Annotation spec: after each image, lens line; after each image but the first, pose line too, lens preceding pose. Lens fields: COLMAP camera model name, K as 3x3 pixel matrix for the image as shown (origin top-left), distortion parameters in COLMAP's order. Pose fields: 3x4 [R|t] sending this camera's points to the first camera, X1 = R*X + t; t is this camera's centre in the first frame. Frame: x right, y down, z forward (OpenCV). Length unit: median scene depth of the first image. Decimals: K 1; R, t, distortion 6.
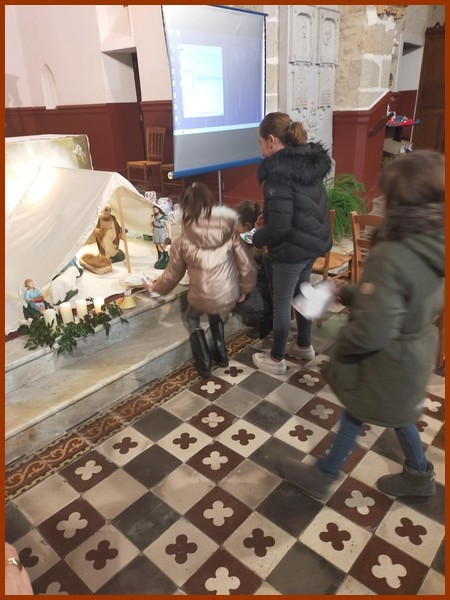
lens RADIAL K [[444.7, 0, 225.0], [0, 444.7, 300.0], [0, 0, 1]] dist [0.067908, -0.060318]
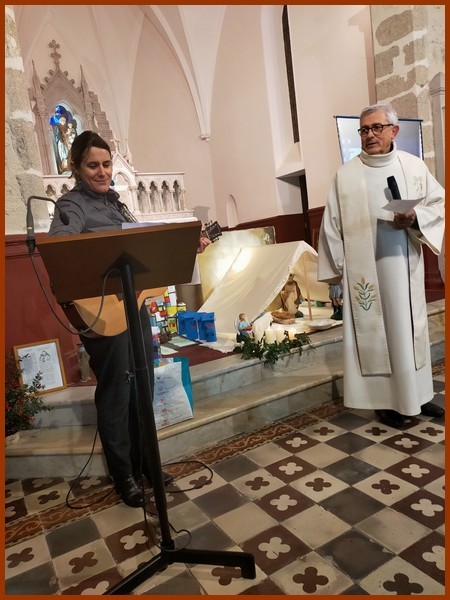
lens RADIAL K [[453.8, 0, 225.0], [0, 453.8, 300.0], [0, 0, 1]] dist [0.093751, -0.069230]
pose [[0.949538, -0.043932, -0.310559, -0.061332], [-0.042597, 0.962906, -0.266455, 0.263077], [0.310745, 0.266238, 0.912444, -0.242749]]
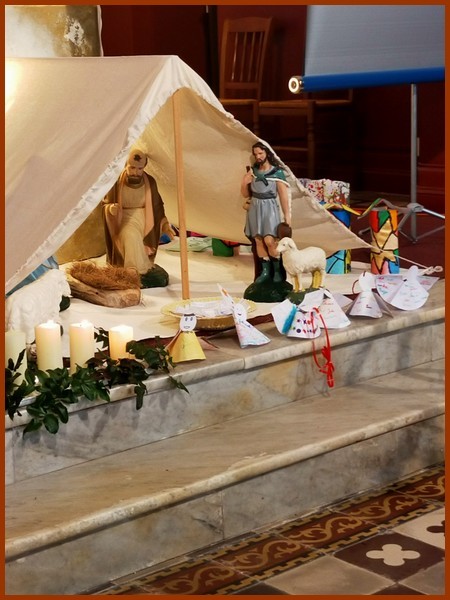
lens RADIAL K [[1313.3, 0, 225.0], [0, 1313.3, 300.0], [0, 0, 1]] dist [0.060670, 0.321209]
pose [[0.991264, 0.028056, -0.128871, -0.032998], [-0.054981, 0.976064, -0.210421, 0.219600], [0.119883, 0.215668, 0.969080, -0.162650]]
